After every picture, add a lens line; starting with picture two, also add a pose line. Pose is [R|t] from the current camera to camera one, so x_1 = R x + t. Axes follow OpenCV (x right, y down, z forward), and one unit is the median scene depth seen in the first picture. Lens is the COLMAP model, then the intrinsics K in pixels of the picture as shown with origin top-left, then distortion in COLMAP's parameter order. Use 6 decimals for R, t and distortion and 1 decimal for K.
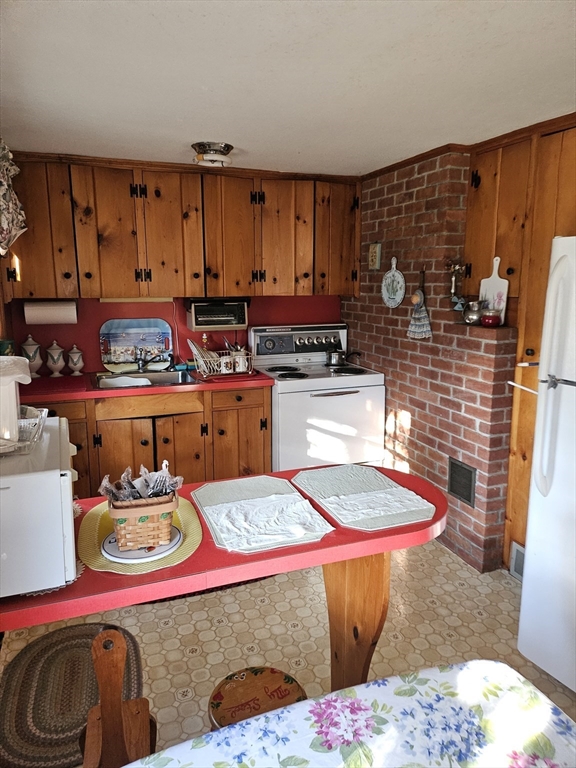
lens RADIAL K [[542.6, 0, 271.6], [0, 542.6, 382.9], [0, 0, 1]] dist [0.086408, -0.094573]
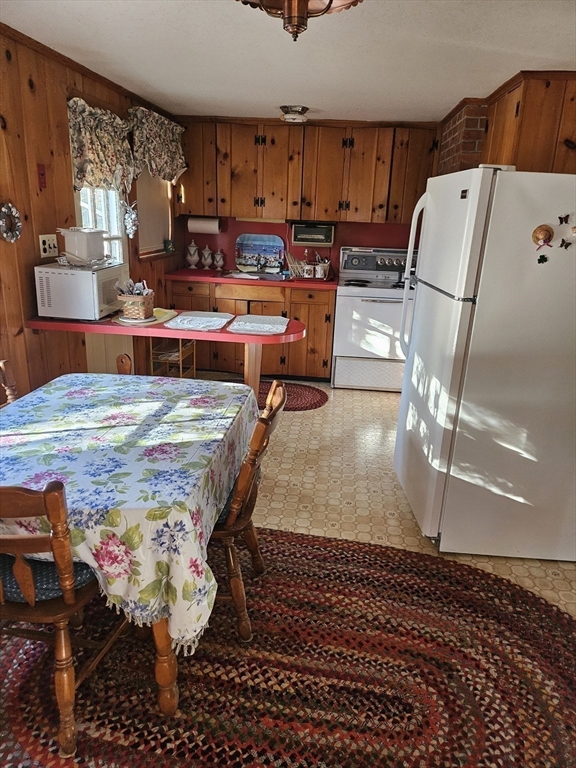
lens RADIAL K [[545.6, 0, 288.0], [0, 545.6, 397.4], [0, 0, 1]] dist [0.086943, -0.066705]
pose [[0.889550, 0.182347, -0.418868, 0.519042], [-0.126780, 0.979407, 0.157124, 0.068446], [0.438893, -0.086666, 0.894350, -0.305268]]
